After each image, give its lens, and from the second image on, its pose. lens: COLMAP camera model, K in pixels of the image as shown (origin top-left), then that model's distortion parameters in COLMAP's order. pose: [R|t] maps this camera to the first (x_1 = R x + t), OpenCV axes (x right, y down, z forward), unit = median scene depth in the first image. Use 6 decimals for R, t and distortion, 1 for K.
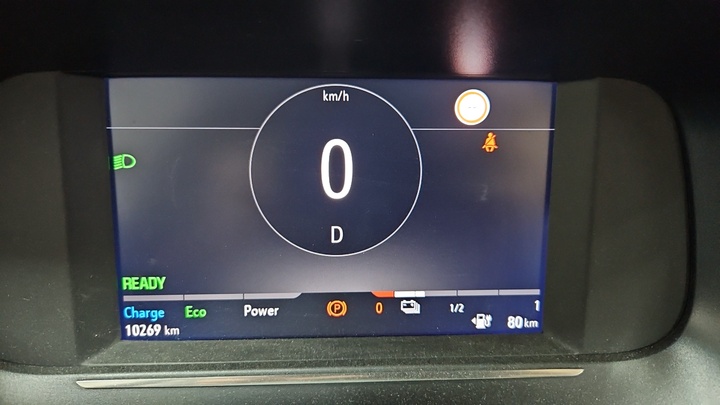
lens RADIAL K [[494.3, 0, 363.8], [0, 494.3, 204.7], [0, 0, 1]] dist [-0.024060, 0.014312]
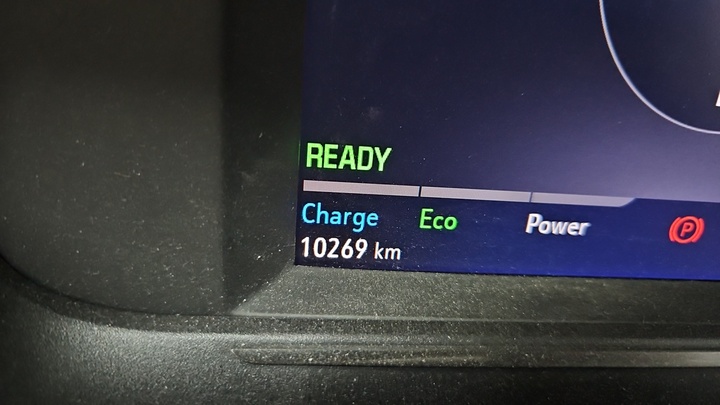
lens RADIAL K [[494.3, 0, 356.5], [0, 494.3, 202.8], [0, 0, 1]] dist [-0.024060, 0.014312]
pose [[0.996020, 0.069157, 0.056227, -0.460298], [-0.079617, 0.973918, 0.212475, 0.097639], [-0.040067, -0.216106, 0.975547, 0.507129]]
